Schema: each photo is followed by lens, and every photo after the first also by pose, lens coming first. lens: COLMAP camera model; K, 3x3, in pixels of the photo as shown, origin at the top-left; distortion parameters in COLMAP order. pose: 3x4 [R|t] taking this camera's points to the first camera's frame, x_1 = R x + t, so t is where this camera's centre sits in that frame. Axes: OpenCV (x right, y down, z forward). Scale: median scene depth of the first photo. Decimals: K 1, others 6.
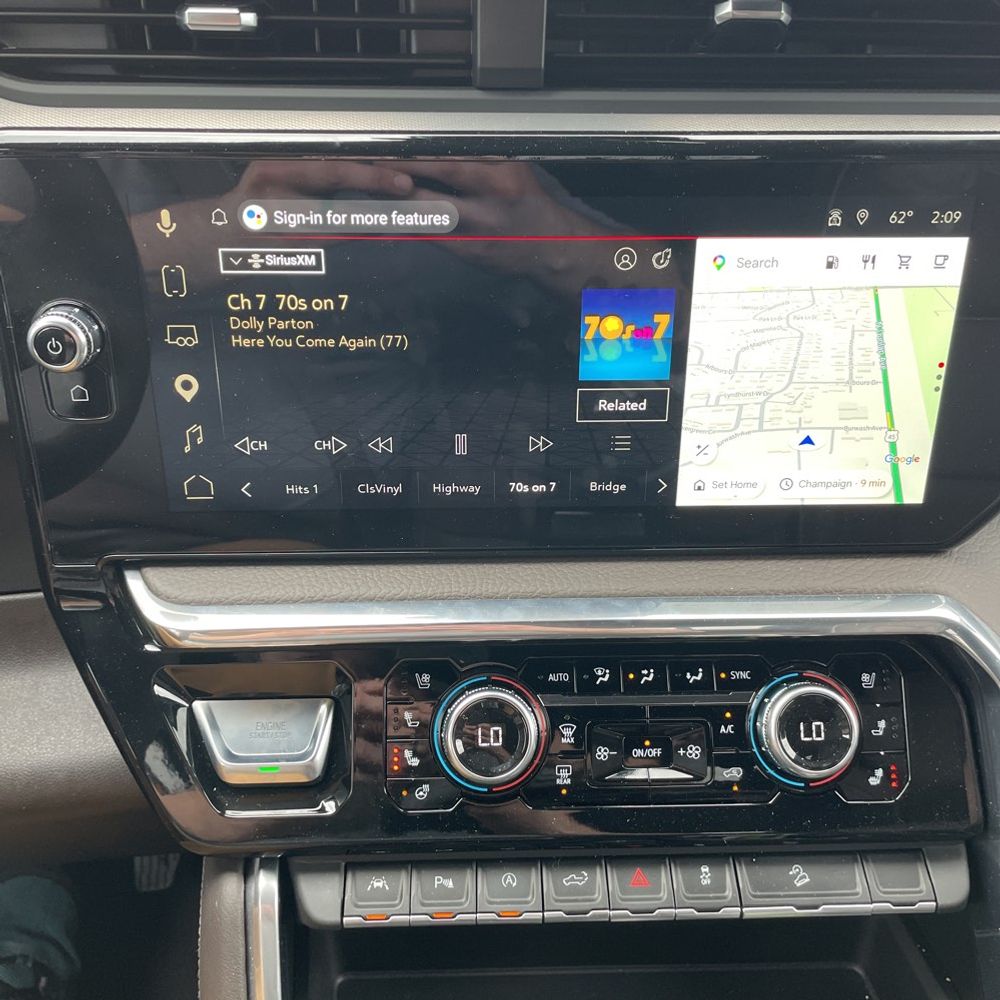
lens RADIAL K [[1008.4, 0, 510.3], [0, 1008.4, 489.8], [0, 0, 1]] dist [0.038747, 0.000000]
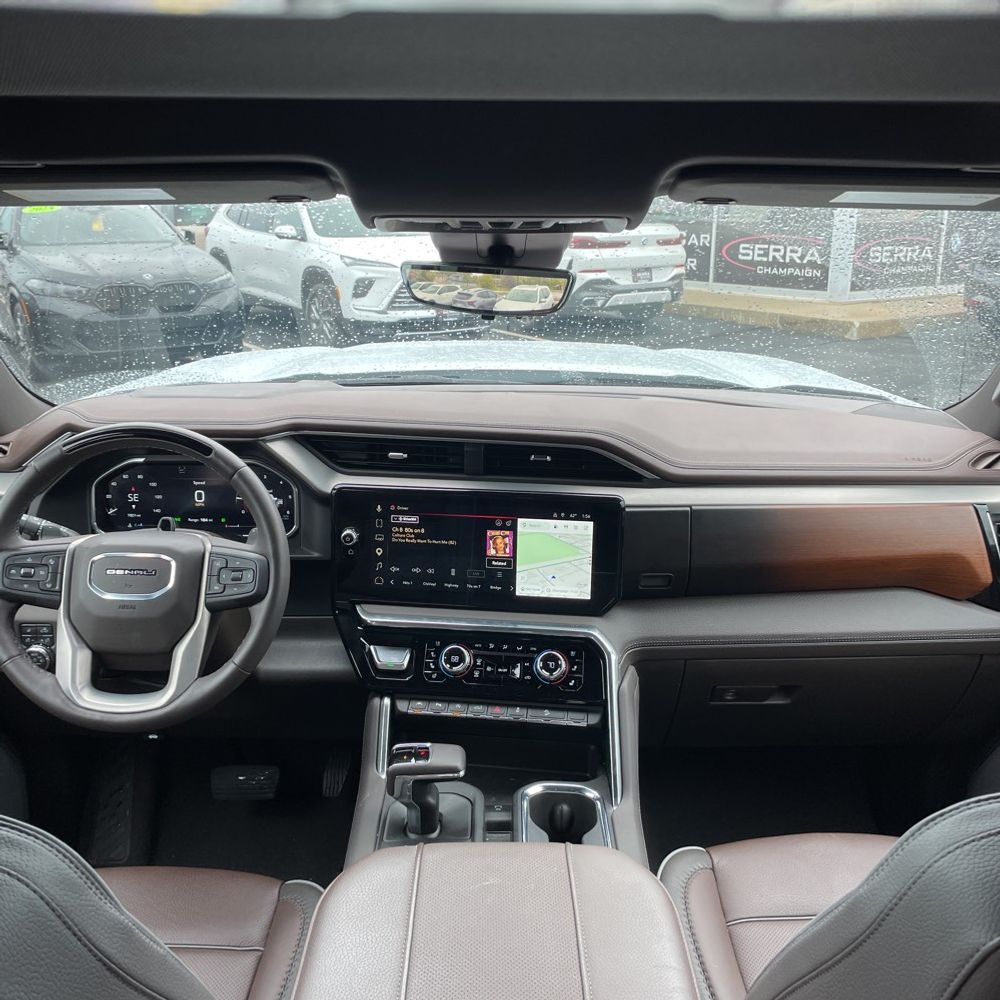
lens RADIAL K [[1008.4, 0, 494.5], [0, 1008.4, 498.8], [0, 0, 1]] dist [0.038747, 0.000000]
pose [[0.984184, 0.044010, -0.171593, 0.666949], [-0.077337, 0.978208, -0.192686, 0.360831], [0.159373, 0.202909, 0.966141, -2.350343]]
